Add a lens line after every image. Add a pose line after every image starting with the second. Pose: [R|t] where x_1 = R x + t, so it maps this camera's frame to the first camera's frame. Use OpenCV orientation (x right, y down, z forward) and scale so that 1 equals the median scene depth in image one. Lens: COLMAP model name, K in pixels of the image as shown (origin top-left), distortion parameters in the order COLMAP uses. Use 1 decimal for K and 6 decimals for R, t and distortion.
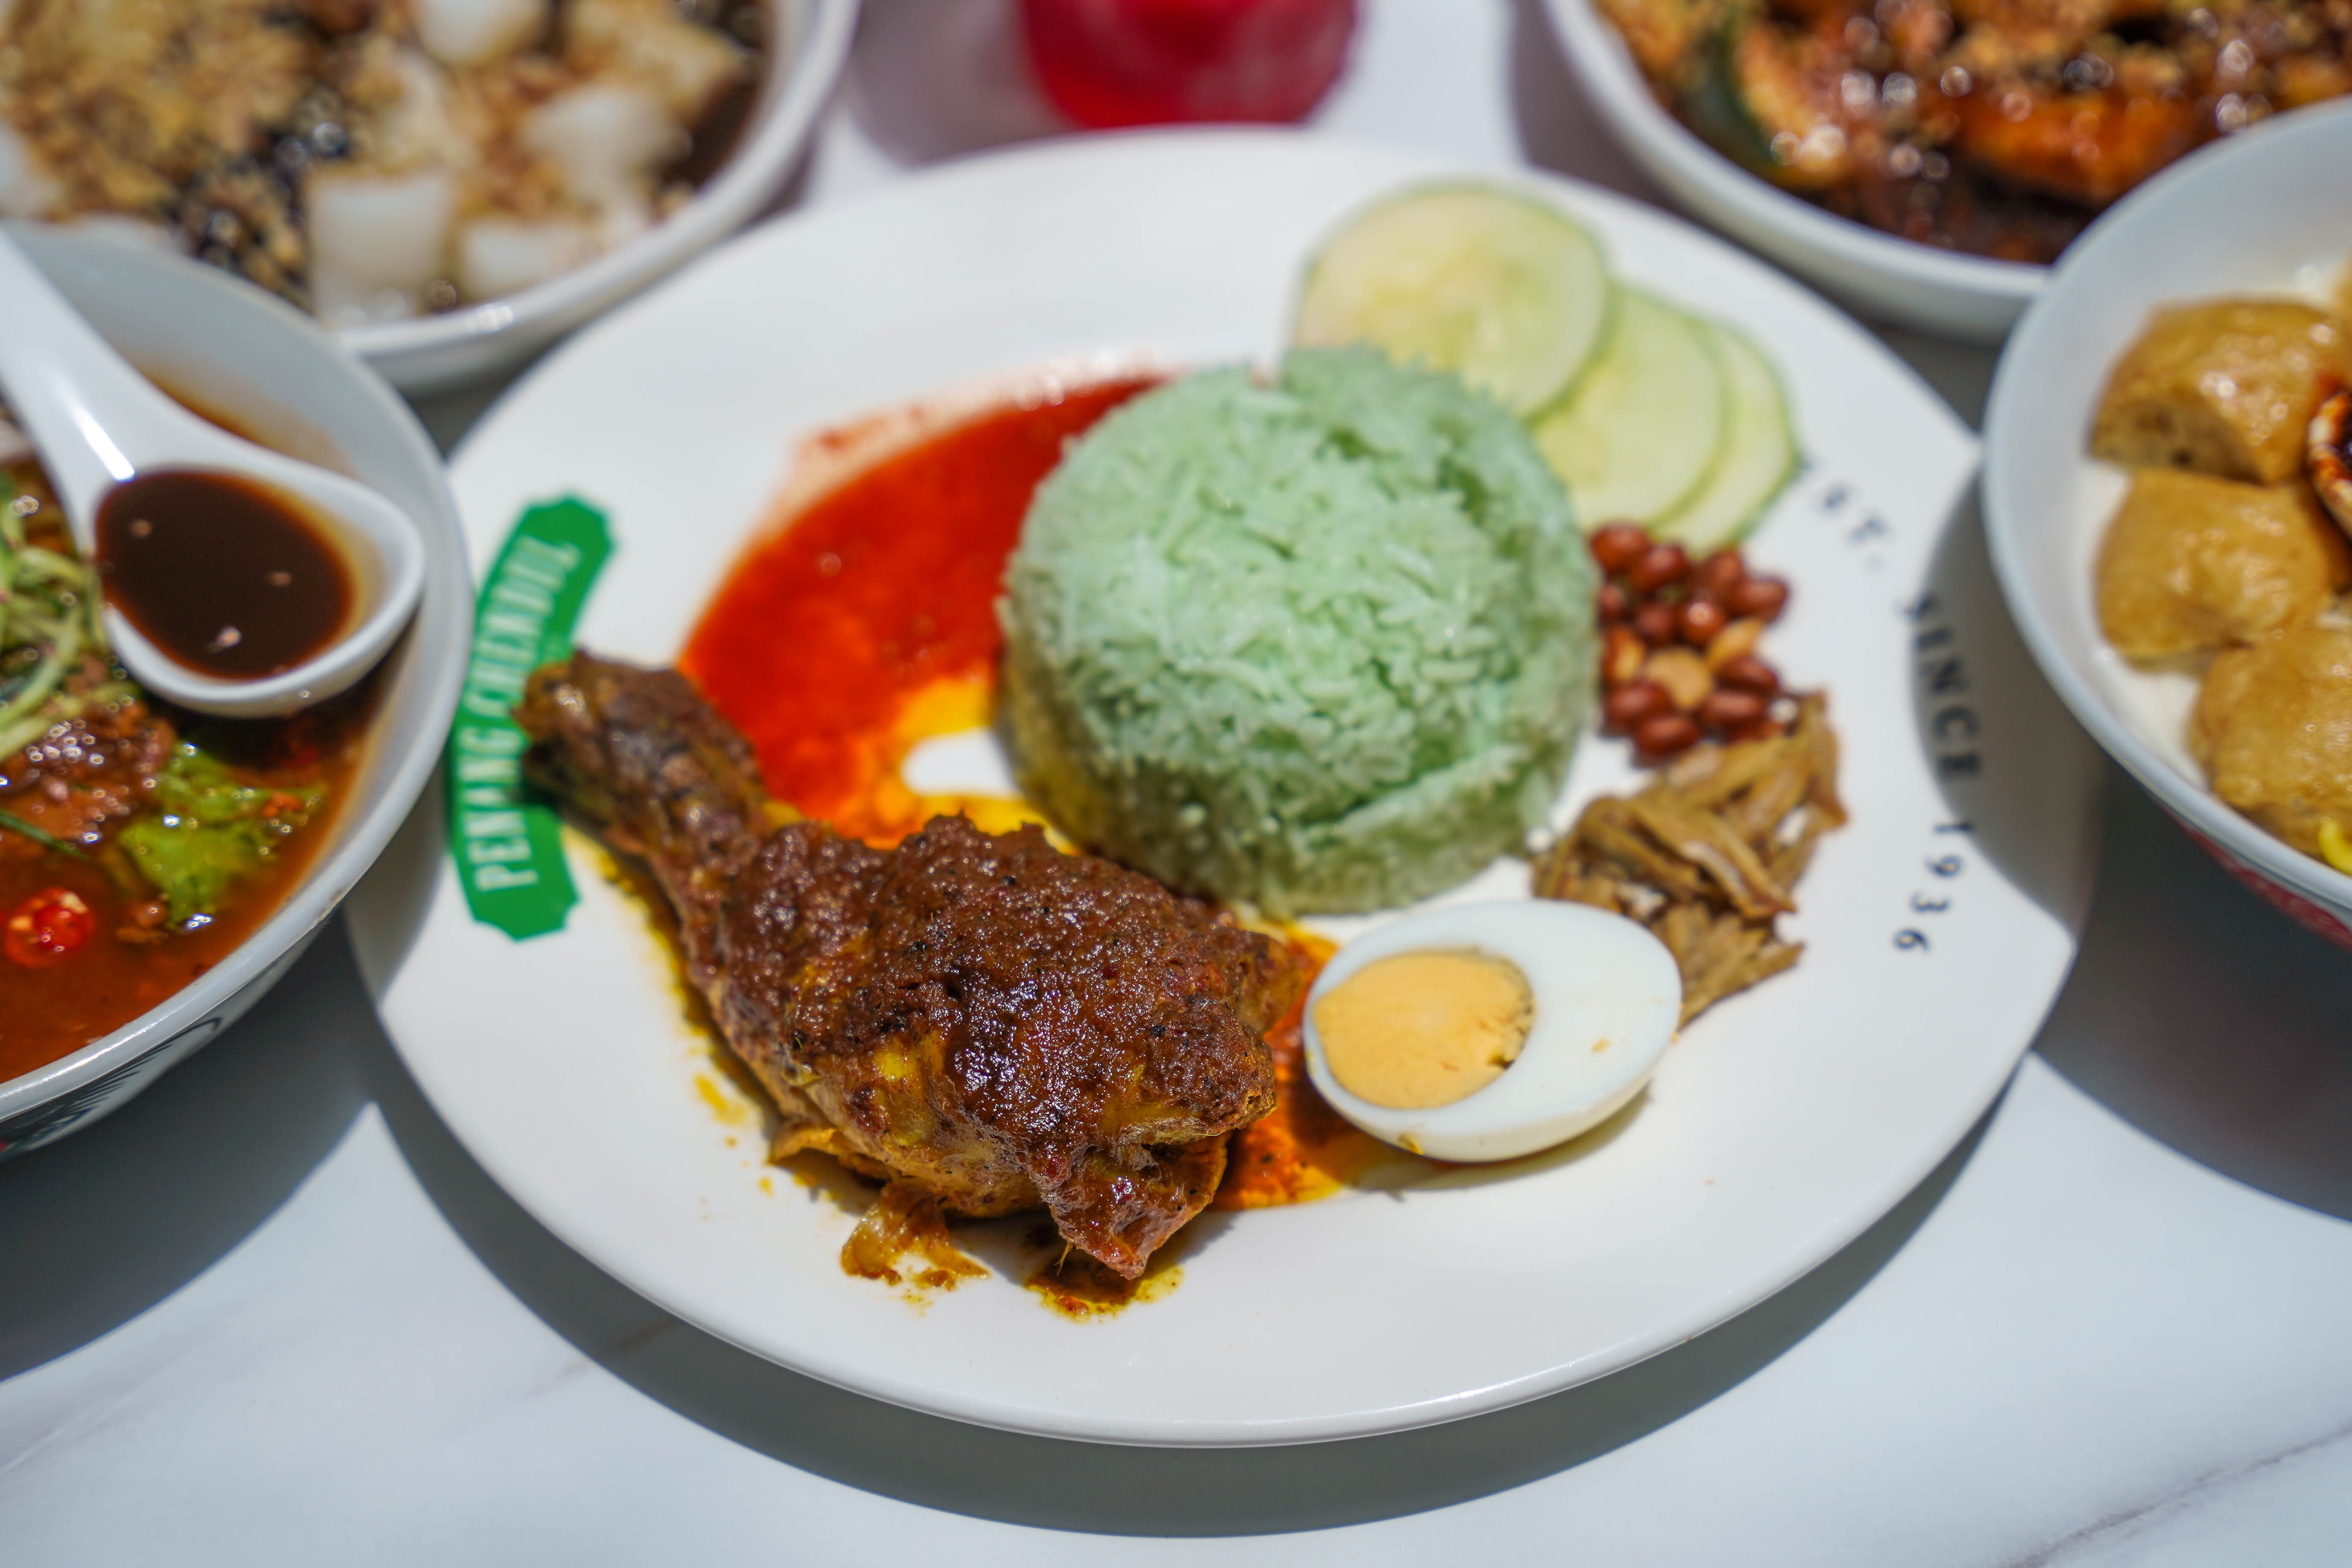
lens RADIAL K [[4847.1, 0, 1172.1], [0, 4847.1, 710.1], [0, 0, 1]] dist [0.045114, 0.000000]
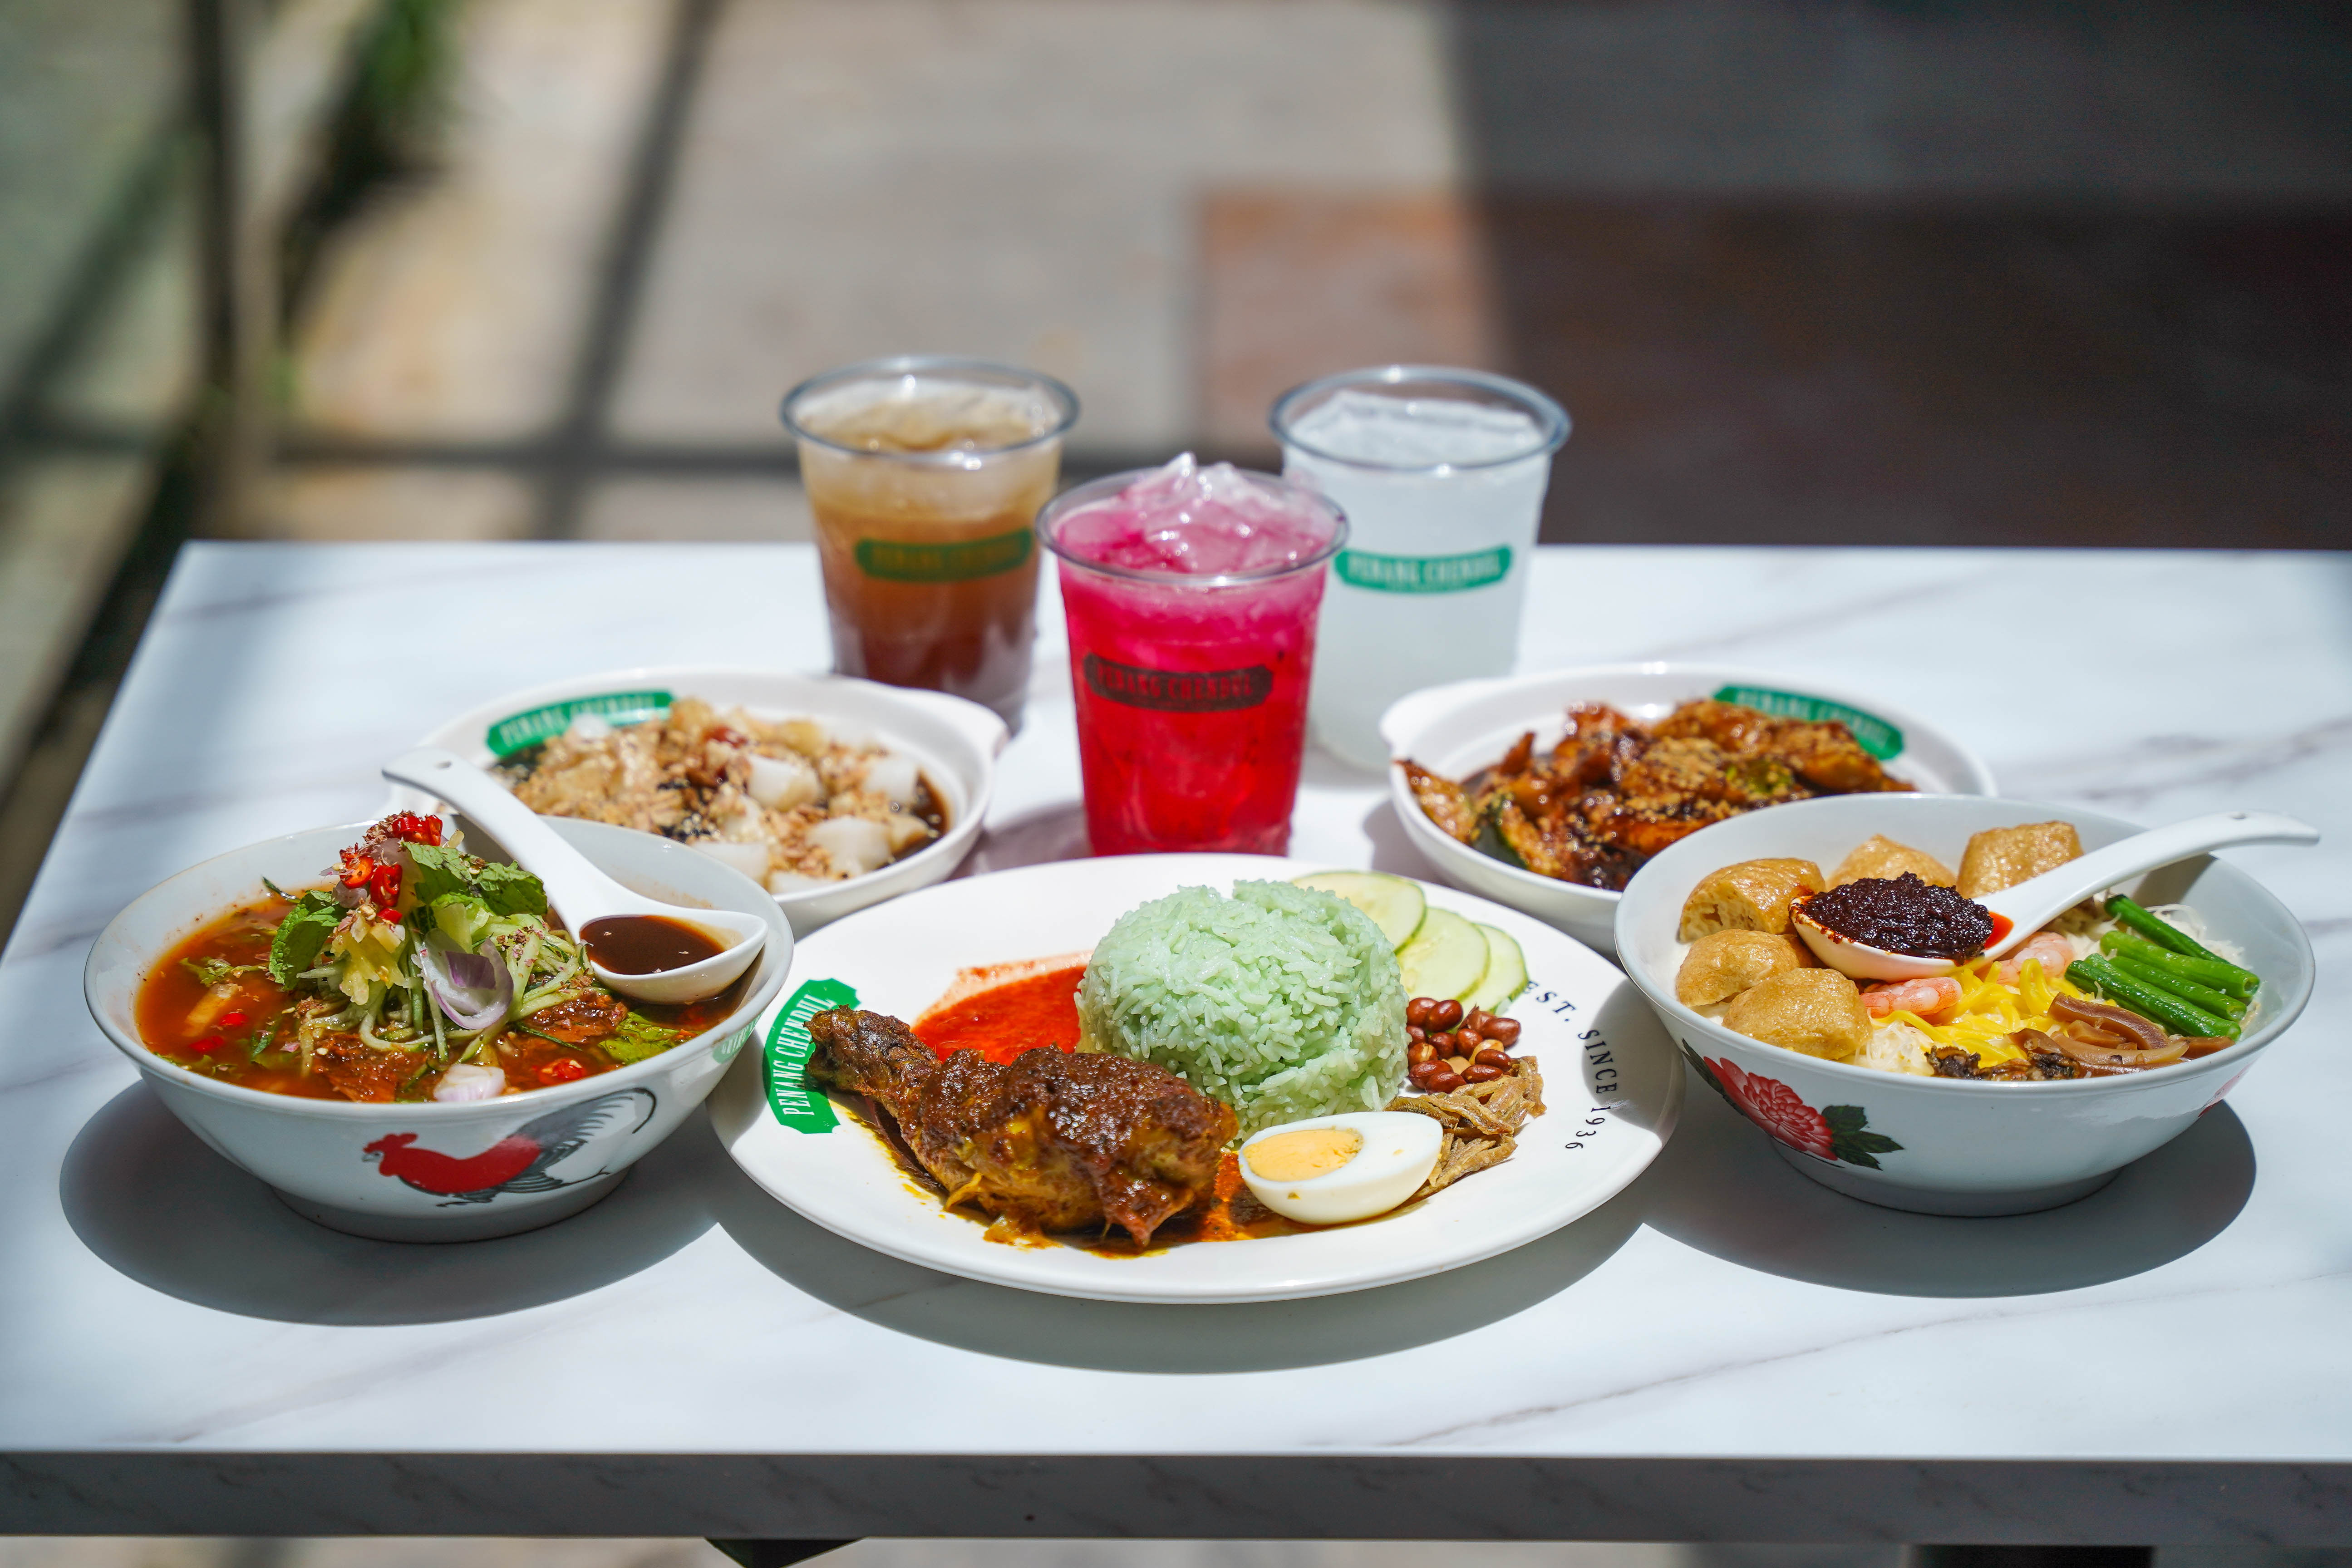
lens RADIAL K [[4846.6, 0, 1178.6], [0, 4846.6, 787.3], [0, 0, 1]] dist [0.045114, 0.000000]
pose [[0.999644, 0.026089, -0.005597, 0.010987], [-0.026143, 0.915716, -0.400975, 0.653073], [-0.005335, 0.400979, 0.916072, -0.710178]]
